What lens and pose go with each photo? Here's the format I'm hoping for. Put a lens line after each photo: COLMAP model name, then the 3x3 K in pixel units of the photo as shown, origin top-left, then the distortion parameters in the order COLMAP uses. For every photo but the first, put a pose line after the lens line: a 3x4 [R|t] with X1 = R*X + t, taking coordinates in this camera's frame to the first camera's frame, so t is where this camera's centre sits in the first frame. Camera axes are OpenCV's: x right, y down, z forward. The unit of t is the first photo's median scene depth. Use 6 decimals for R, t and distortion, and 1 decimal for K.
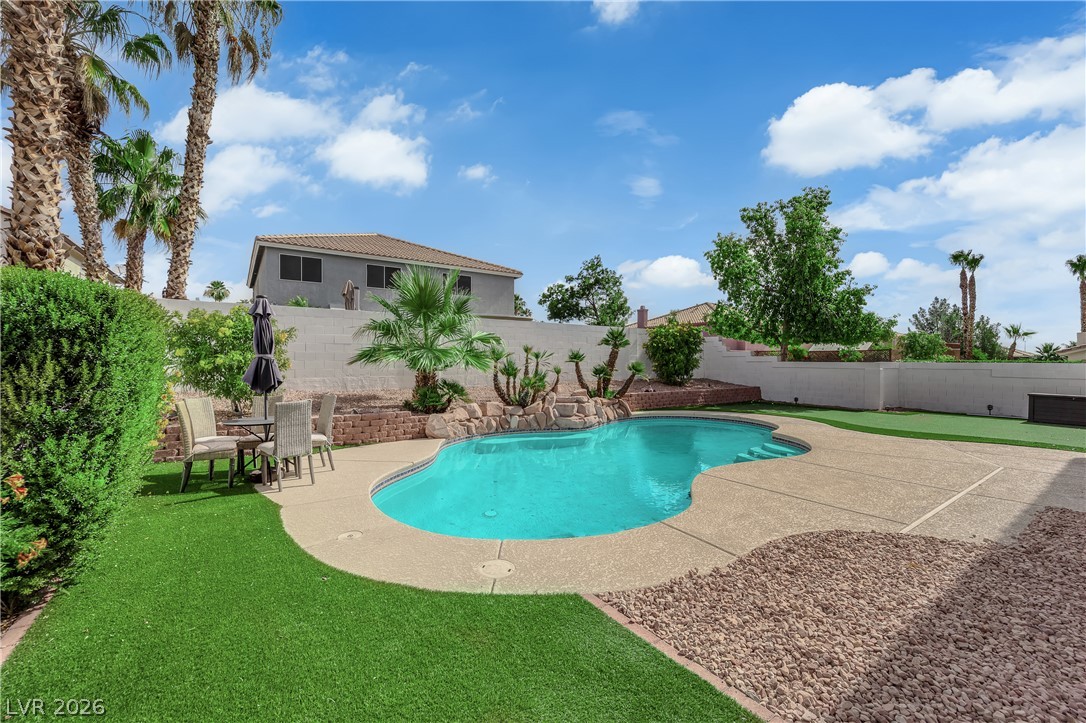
lens RADIAL K [[440.6, 0, 539.9], [0, 440.6, 360.5], [0, 0, 1]] dist [-0.013090, 0.000222]
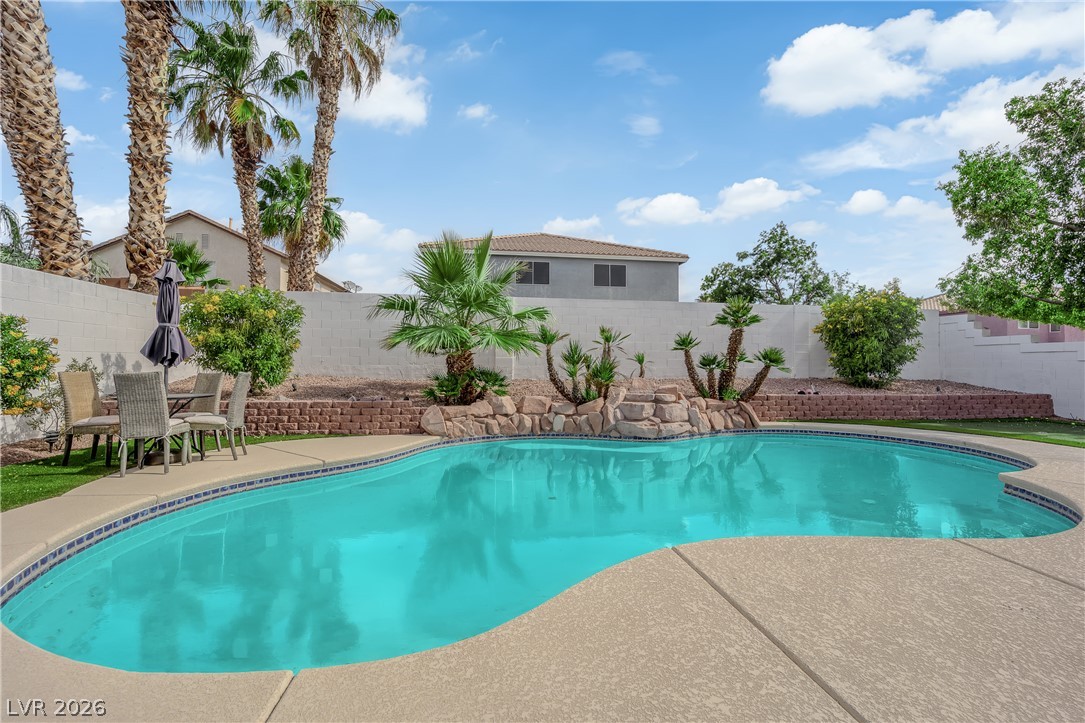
lens RADIAL K [[440.2, 0, 546.1], [0, 440.2, 362.3], [0, 0, 1]] dist [-0.013090, 0.000222]
pose [[0.893946, 0.001477, -0.448172, 0.228094], [-0.004136, 0.999979, -0.004955, 0.032440], [0.448156, 0.006283, 0.893934, 0.262707]]
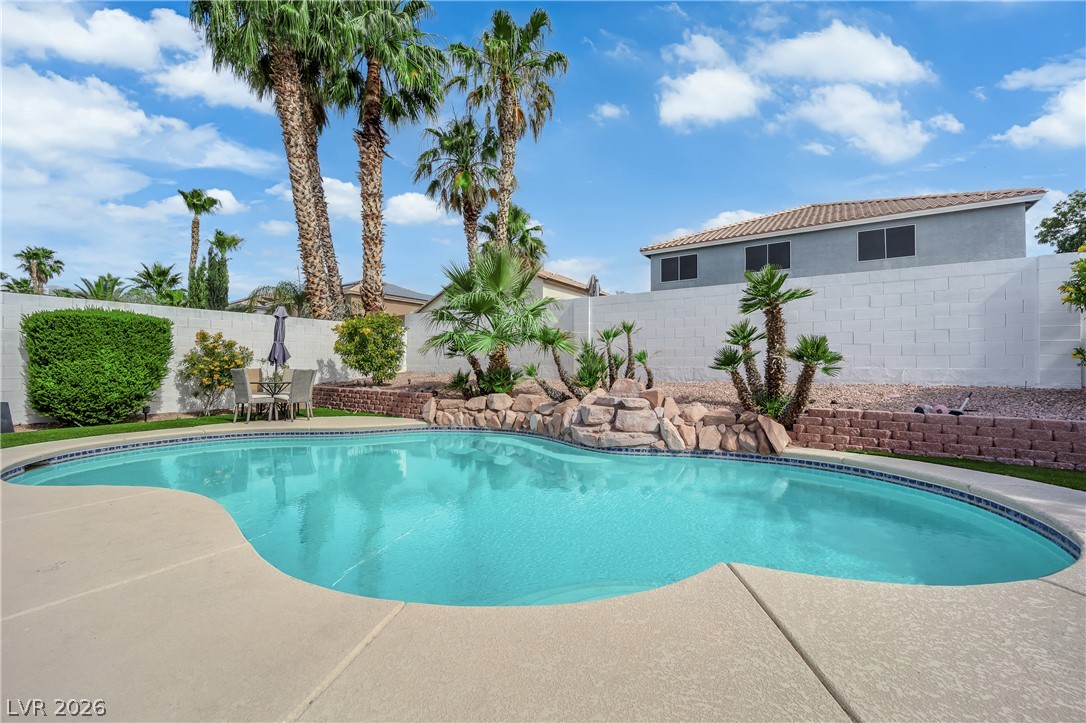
lens RADIAL K [[440.6, 0, 542.2], [0, 440.6, 361.4], [0, 0, 1]] dist [-0.013090, 0.000222]
pose [[0.366467, -0.008058, -0.930396, 0.575659], [-0.001118, 0.999958, -0.009101, 0.034383], [0.930430, 0.004376, 0.366442, 0.627620]]
